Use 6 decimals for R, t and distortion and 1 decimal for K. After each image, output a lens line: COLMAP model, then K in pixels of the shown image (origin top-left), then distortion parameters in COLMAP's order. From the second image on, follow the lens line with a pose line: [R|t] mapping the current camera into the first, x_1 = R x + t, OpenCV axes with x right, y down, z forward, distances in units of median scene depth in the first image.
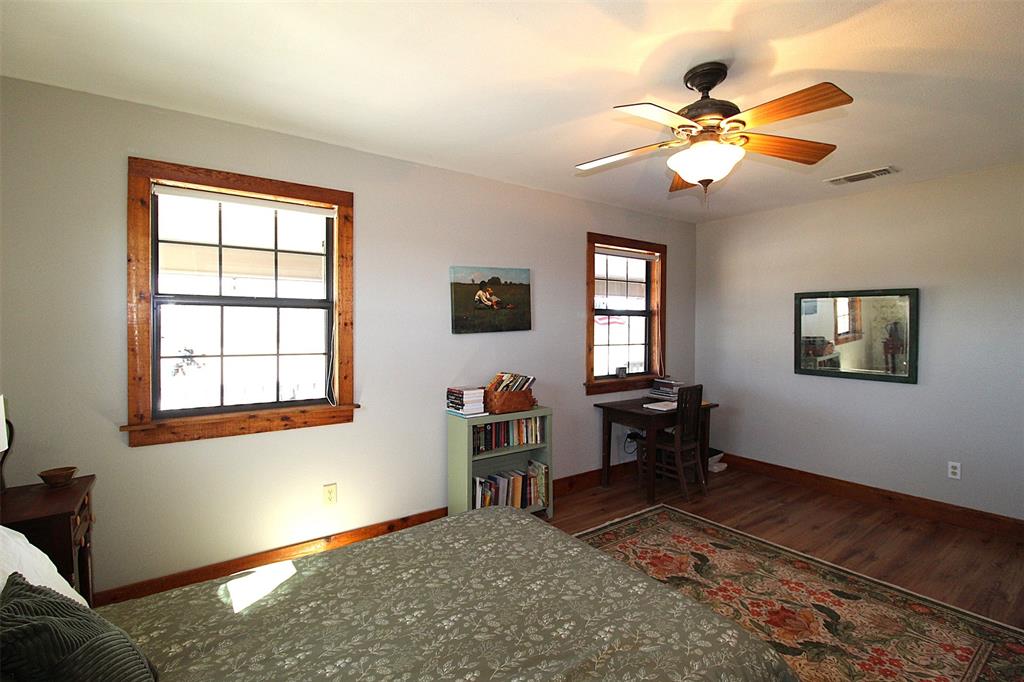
lens RADIAL K [[495.9, 0, 515.2], [0, 495.9, 331.9], [0, 0, 1]] dist [0.000857, -0.001015]
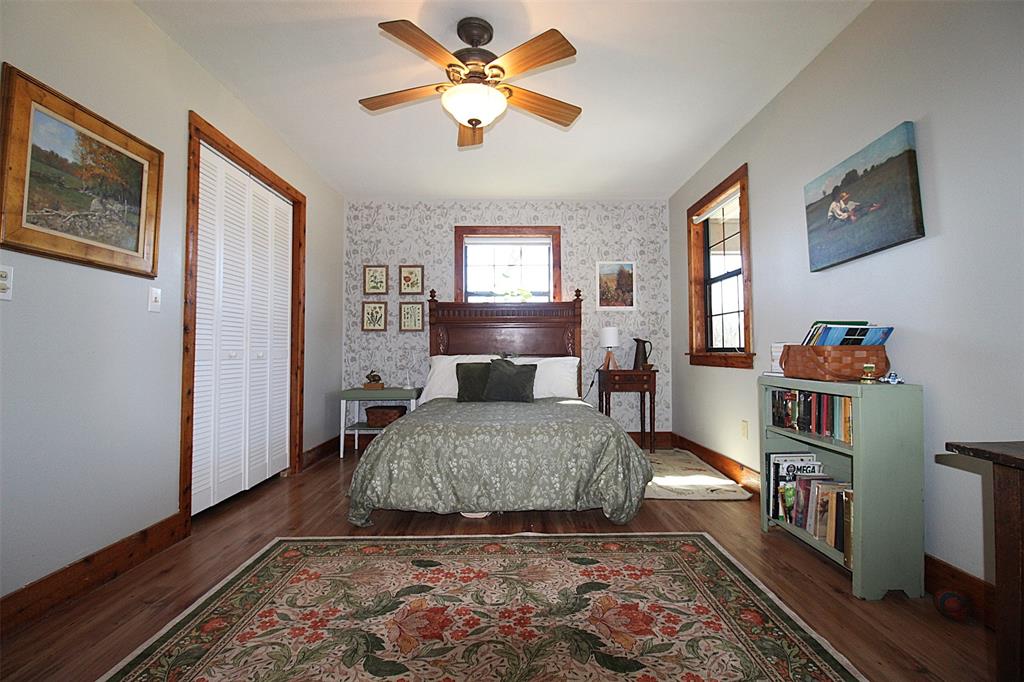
lens RADIAL K [[495.9, 0, 512.5], [0, 495.9, 337.2], [0, 0, 1]] dist [0.000857, -0.001015]
pose [[-0.603110, -0.036915, -0.796803, 0.838341], [-0.025489, 0.999310, -0.027004, 0.151144], [0.797250, 0.004023, -0.603635, 1.212736]]
